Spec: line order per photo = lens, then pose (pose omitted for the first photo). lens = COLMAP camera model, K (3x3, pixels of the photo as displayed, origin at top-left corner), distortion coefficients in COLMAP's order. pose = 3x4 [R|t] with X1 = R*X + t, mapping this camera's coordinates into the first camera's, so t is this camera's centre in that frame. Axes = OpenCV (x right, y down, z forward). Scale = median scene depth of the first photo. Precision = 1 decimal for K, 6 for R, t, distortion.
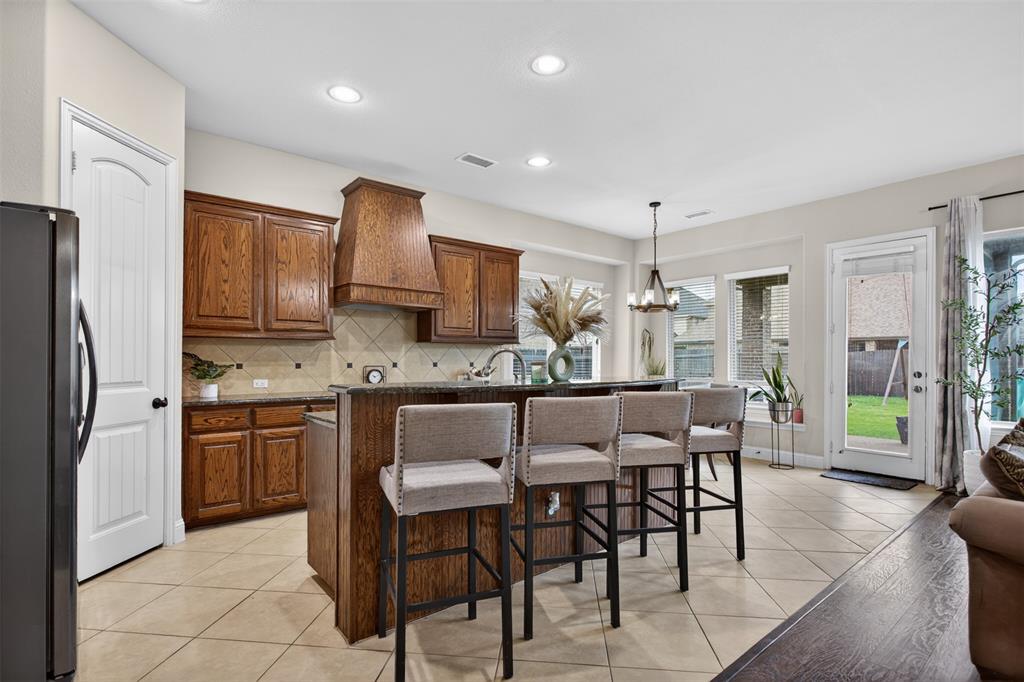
lens RADIAL K [[485.0, 0, 512.8], [0, 485.0, 357.4], [0, 0, 1]] dist [-0.003415, -0.000727]
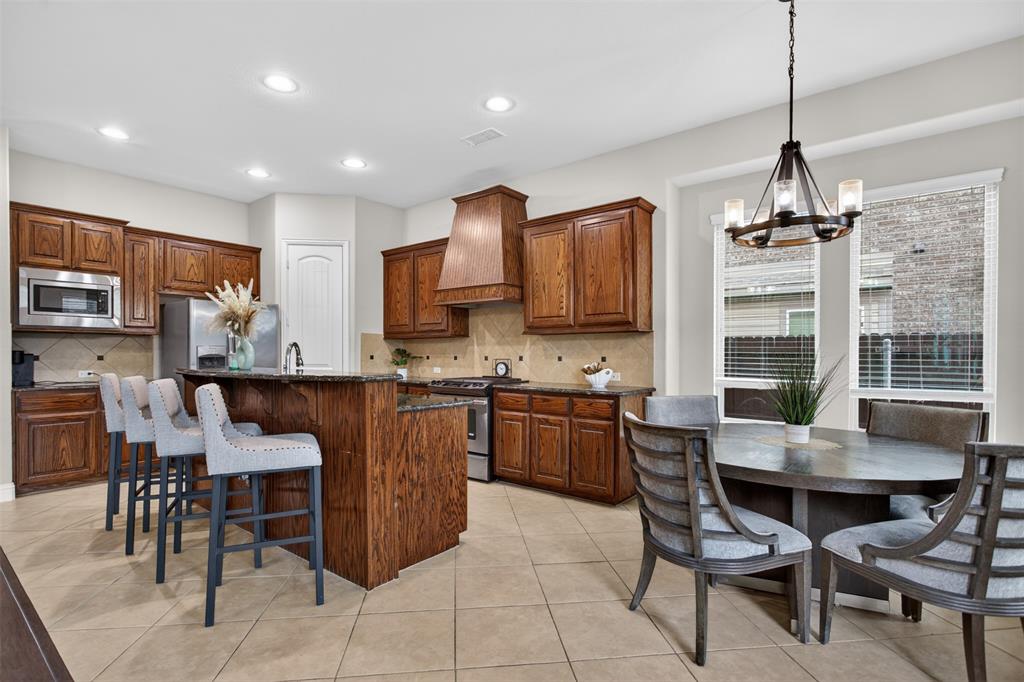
lens RADIAL K [[485.0, 0, 512.8], [0, 485.0, 357.4], [0, 0, 1]] dist [-0.003415, -0.000727]
pose [[0.213899, 0.003758, -0.976849, 0.696064], [-0.001395, 0.999993, 0.003542, 0.009167], [0.976855, 0.000605, 0.213903, 0.710991]]
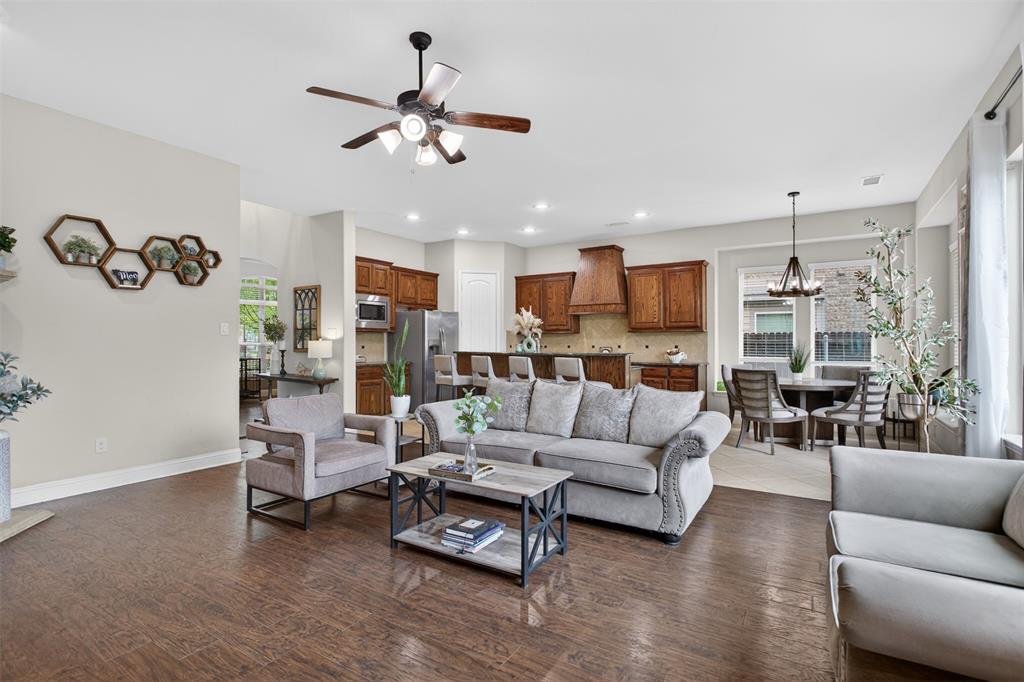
lens RADIAL K [[495.8, 0, 512.0], [0, 495.8, 341.0], [0, 0, 1]] dist [0.000027, 0.000172]
pose [[0.322808, -0.008437, -0.946427, 1.168717], [0.001530, 0.999964, -0.008393, 0.008978], [0.946463, 0.001261, 0.322809, 0.089710]]
